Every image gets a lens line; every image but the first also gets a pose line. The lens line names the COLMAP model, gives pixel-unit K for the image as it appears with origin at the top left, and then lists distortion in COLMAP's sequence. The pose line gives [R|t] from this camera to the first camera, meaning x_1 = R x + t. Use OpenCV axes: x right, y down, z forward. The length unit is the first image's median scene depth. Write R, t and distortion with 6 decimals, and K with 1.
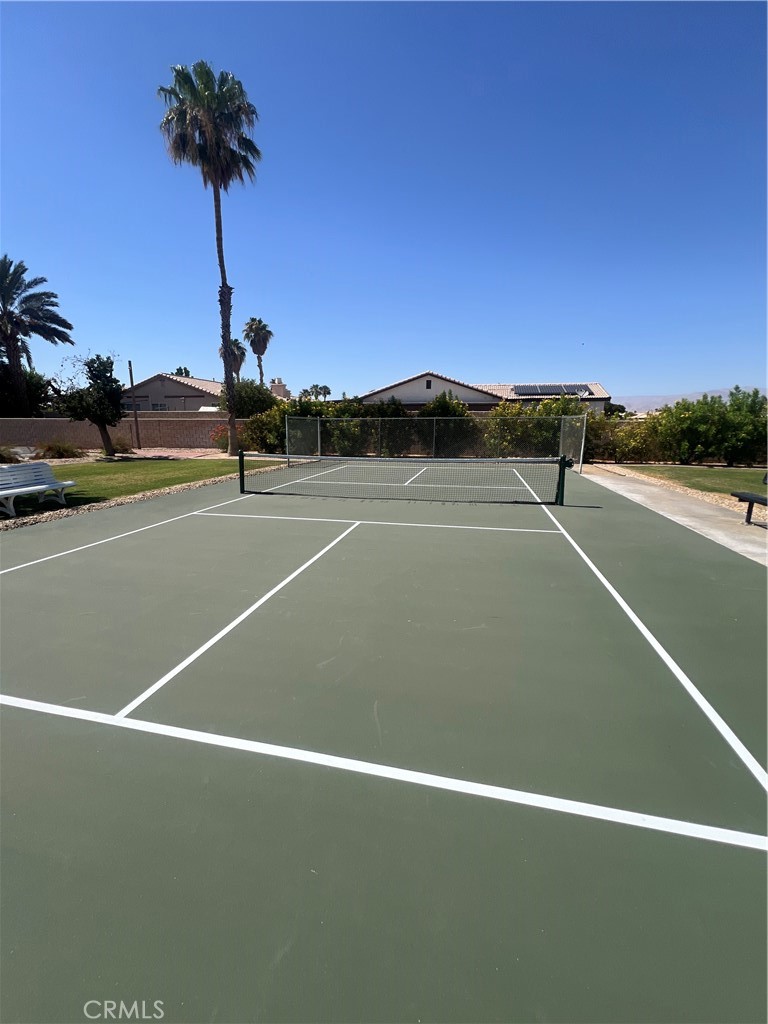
lens RADIAL K [[407.9, 0, 382.8], [0, 407.9, 511.7], [0, 0, 1]] dist [-0.001738, -0.000044]
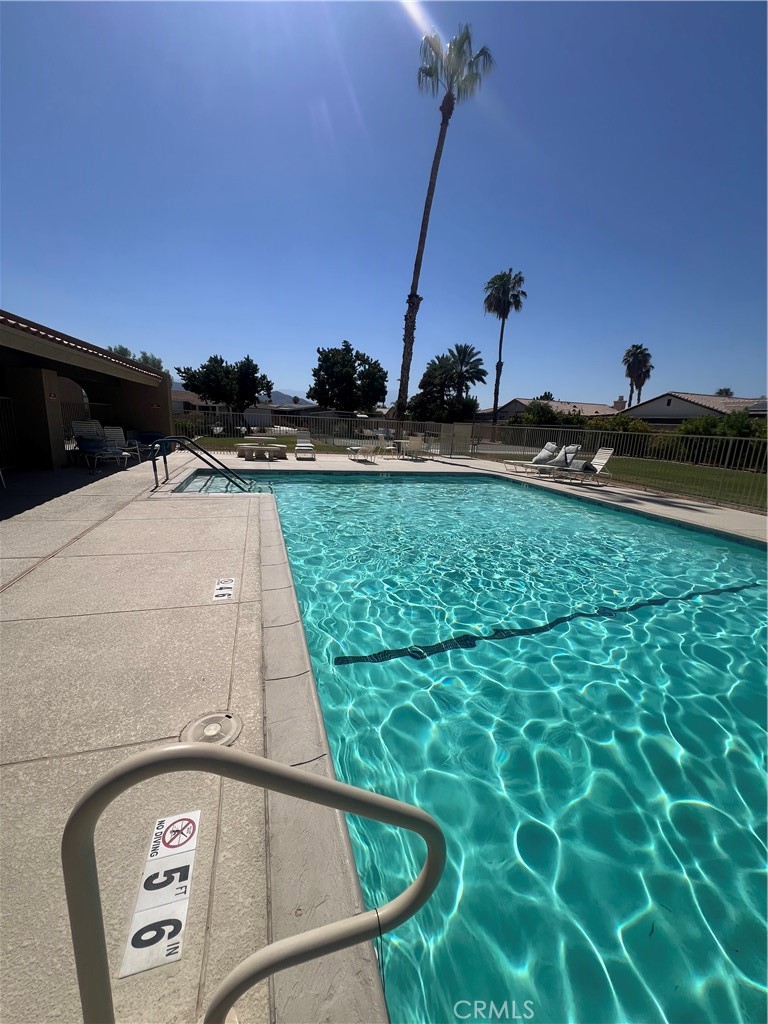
lens RADIAL K [[407.9, 0, 384.1], [0, 407.9, 511.4], [0, 0, 1]] dist [-0.001738, -0.000044]
pose [[0.505833, 0.198026, -0.839594, 0.674764], [-0.220863, 0.970583, 0.095857, 0.067978], [0.833878, 0.136948, 0.534690, -0.284656]]
